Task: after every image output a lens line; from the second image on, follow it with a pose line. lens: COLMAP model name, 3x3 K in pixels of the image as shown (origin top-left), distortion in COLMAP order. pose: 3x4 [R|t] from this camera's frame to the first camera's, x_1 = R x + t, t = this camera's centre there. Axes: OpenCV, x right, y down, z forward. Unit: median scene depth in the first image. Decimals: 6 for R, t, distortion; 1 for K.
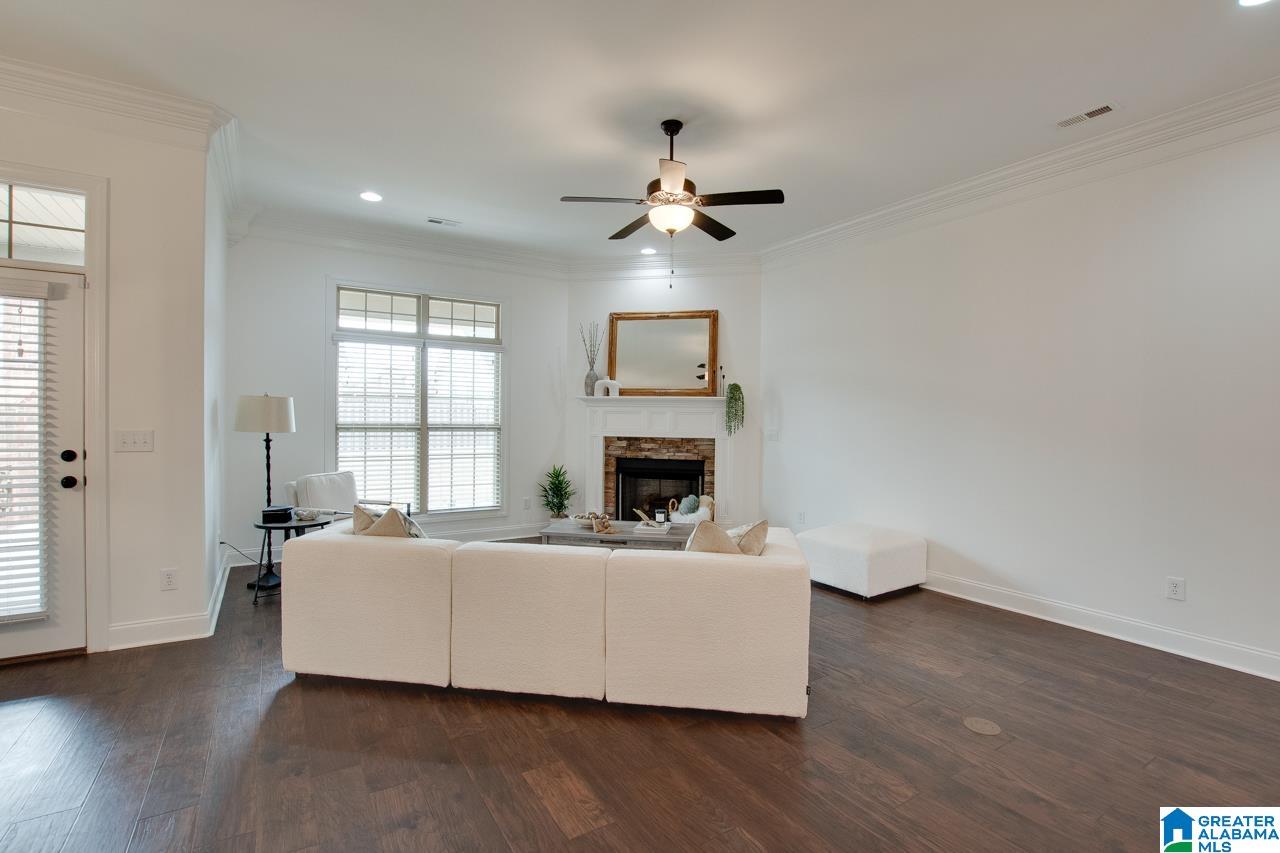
lens RADIAL K [[584.3, 0, 638.8], [0, 584.3, 425.8], [0, 0, 1]] dist [-0.023616, 0.001429]
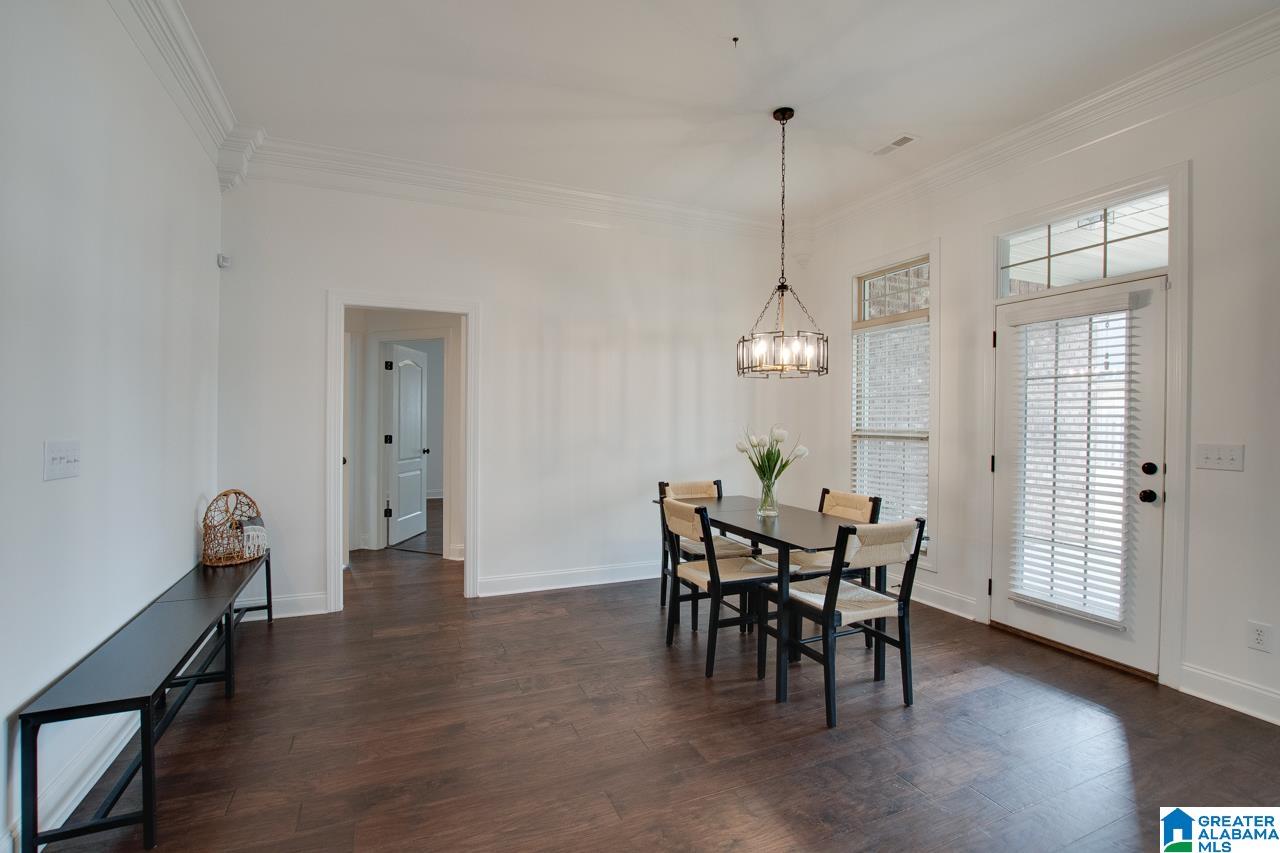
lens RADIAL K [[584.3, 0, 638.8], [0, 584.3, 425.8], [0, 0, 1]] dist [-0.023616, 0.001429]
pose [[-0.146293, -0.000501, -0.989241, 0.039040], [-0.023202, 0.999727, 0.002925, -0.000805], [0.988969, 0.023380, -0.146265, 0.152719]]
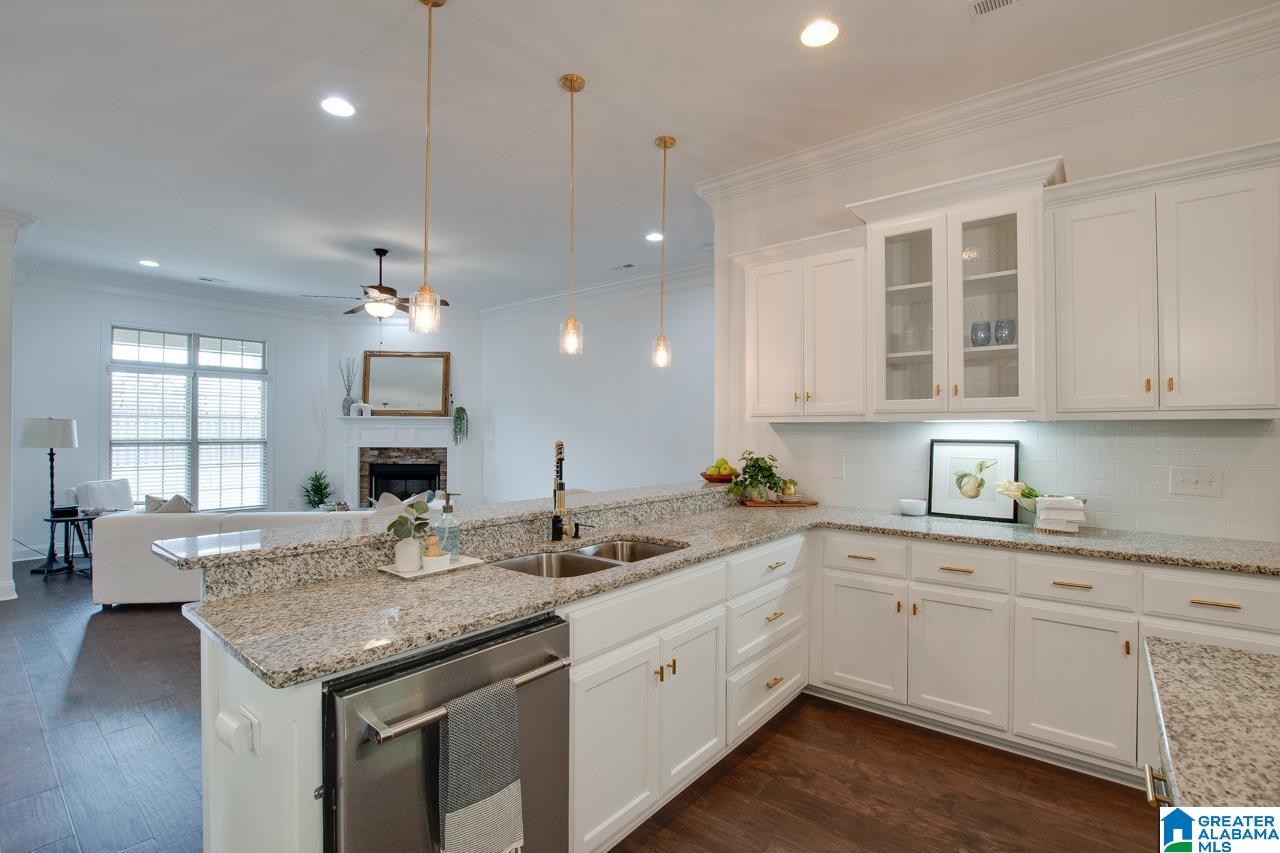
lens RADIAL K [[584.3, 0, 638.8], [0, 584.3, 425.8], [0, 0, 1]] dist [-0.023616, 0.001429]
pose [[0.950209, -0.004296, 0.311583, 0.135020], [0.009499, 0.999840, -0.015184, -0.003979], [-0.311468, 0.017388, 0.950098, -0.424087]]
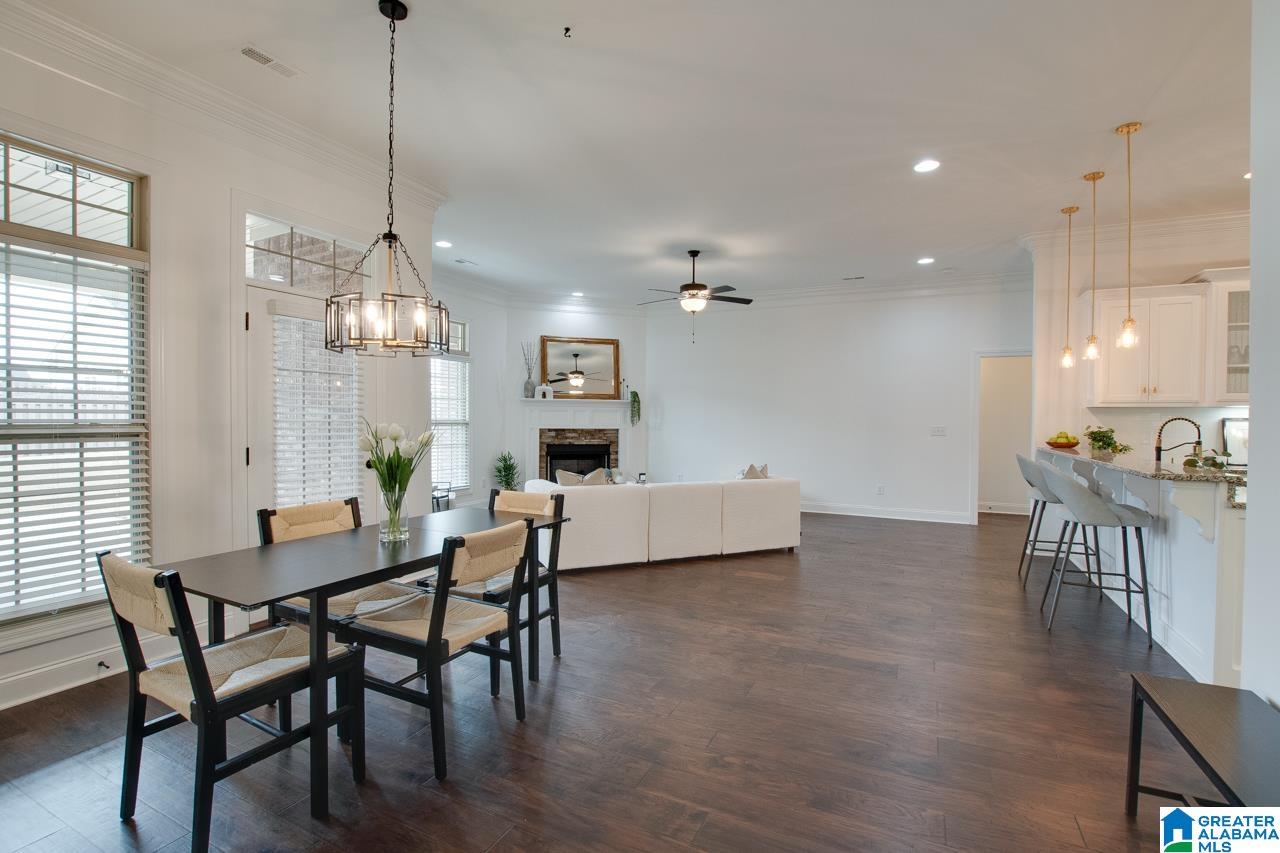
lens RADIAL K [[584.3, 0, 638.8], [0, 584.3, 425.8], [0, 0, 1]] dist [-0.023616, 0.001429]
pose [[0.845943, -0.011750, 0.533144, -0.614589], [0.007245, 0.999918, 0.010541, -0.000581], [-0.533224, -0.005055, 0.845959, -0.255024]]
